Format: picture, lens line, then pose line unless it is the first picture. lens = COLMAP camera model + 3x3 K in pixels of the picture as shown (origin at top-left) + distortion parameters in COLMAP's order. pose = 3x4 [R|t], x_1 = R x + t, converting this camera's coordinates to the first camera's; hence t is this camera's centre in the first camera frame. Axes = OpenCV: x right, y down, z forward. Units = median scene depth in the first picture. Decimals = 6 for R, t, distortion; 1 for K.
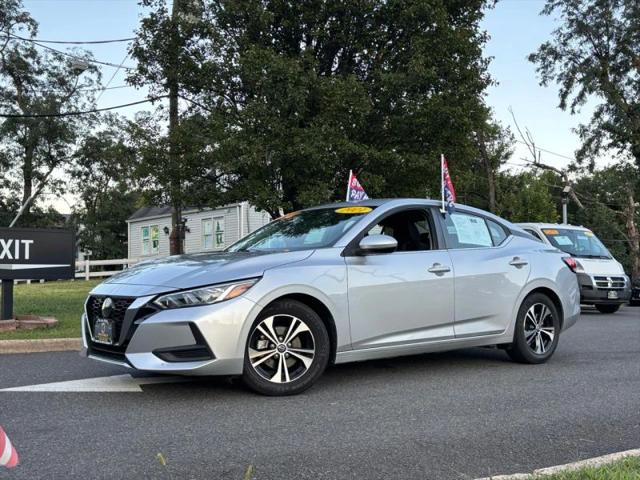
lens RADIAL K [[750.1, 0, 320.7], [0, 750.1, 239.9], [0, 0, 1]] dist [0.095332, 0.000000]
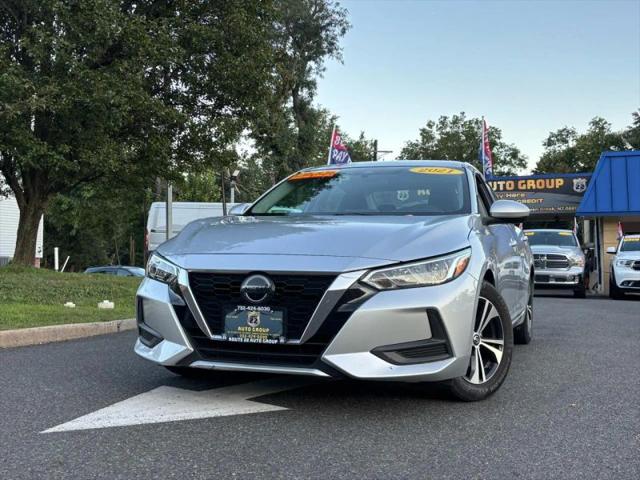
lens RADIAL K [[750.1, 0, 320.3], [0, 750.1, 245.5], [0, 0, 1]] dist [0.095332, 0.000000]
pose [[0.877122, 0.016492, 0.479985, -0.587389], [-0.031593, 0.999227, 0.023400, 0.034697], [-0.479228, -0.035689, 0.876964, 0.405214]]
